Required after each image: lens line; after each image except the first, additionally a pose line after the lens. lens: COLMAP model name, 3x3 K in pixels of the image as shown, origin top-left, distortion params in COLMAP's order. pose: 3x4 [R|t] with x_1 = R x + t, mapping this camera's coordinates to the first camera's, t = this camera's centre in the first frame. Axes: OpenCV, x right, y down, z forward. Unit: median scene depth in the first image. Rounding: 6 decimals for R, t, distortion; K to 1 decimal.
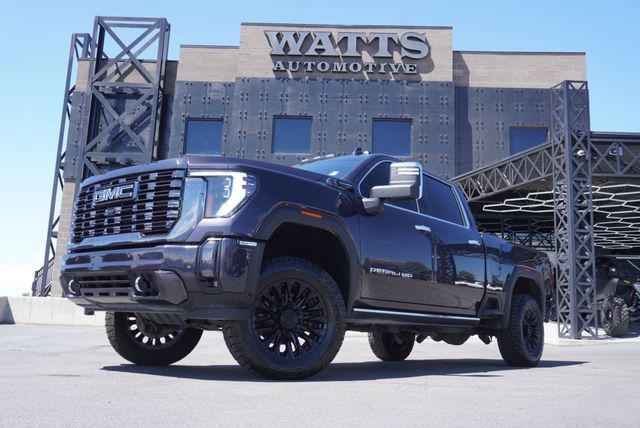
lens RADIAL K [[624.4, 0, 320.0], [0, 624.4, 214.0], [0, 0, 1]] dist [0.021656, 0.016951]
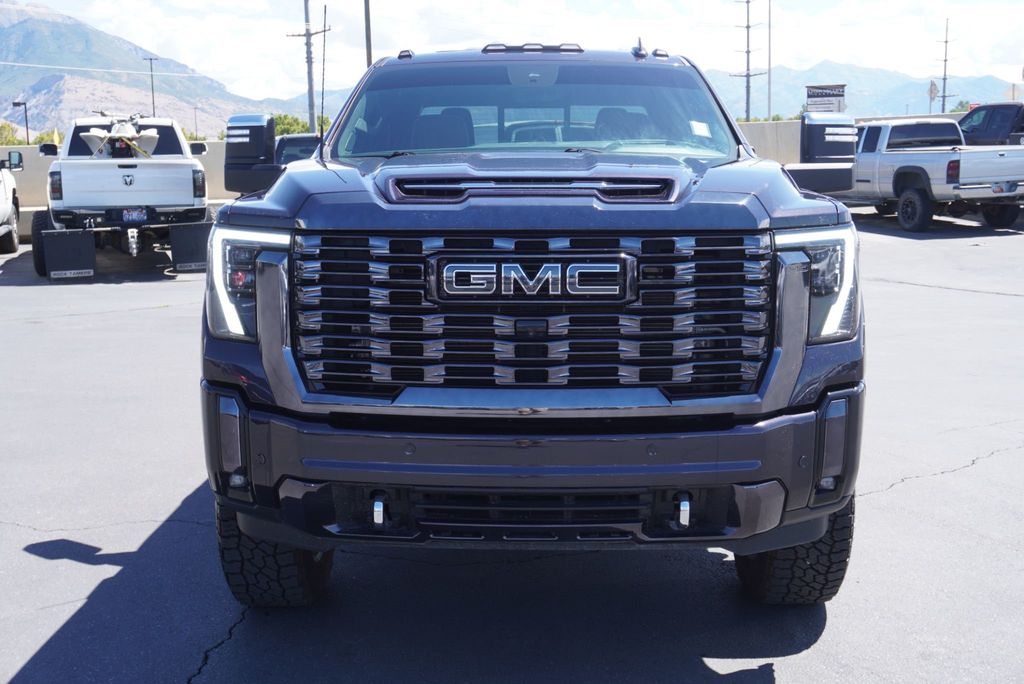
lens RADIAL K [[1147.3, 0, 512.0], [0, 1147.3, 342.0], [0, 0, 1]] dist [0.070301, 0.013439]
pose [[0.776682, -0.141795, 0.613726, -0.794483], [-0.081770, 0.943392, 0.321443, -0.224733], [-0.624563, -0.299843, 0.721120, 0.518398]]
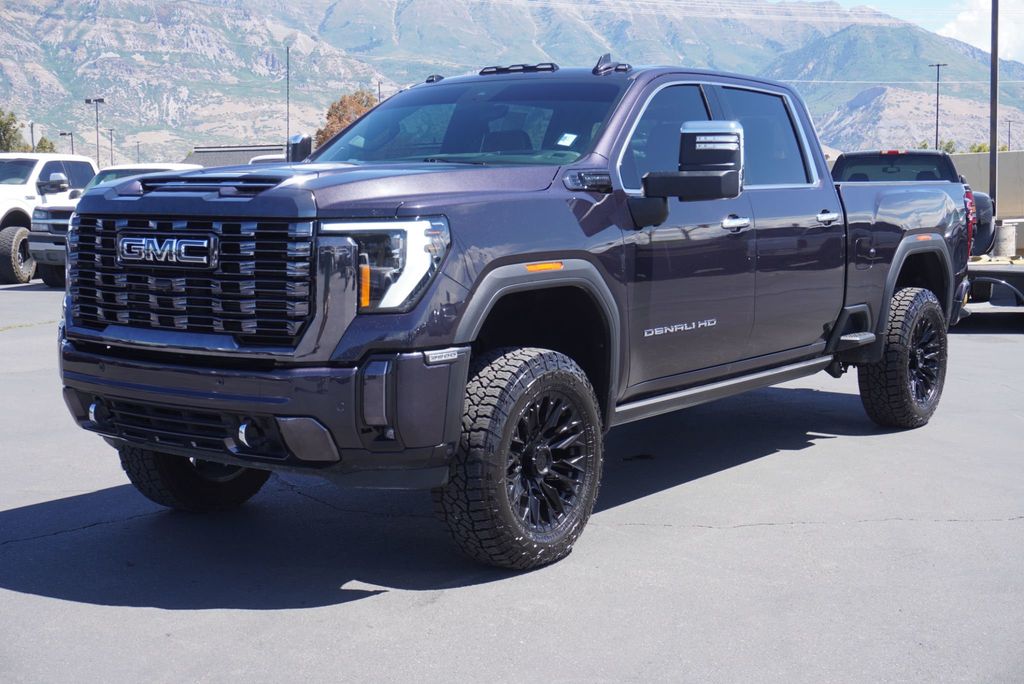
lens RADIAL K [[1444.5, 0, 512.0], [0, 1444.5, 342.0], [0, 0, 1]] dist [0.007049, 0.045888]
pose [[0.997120, -0.047720, 0.058940, -0.121411], [0.028519, 0.956107, 0.291626, -0.310665], [-0.070270, -0.289105, 0.954715, -0.188606]]
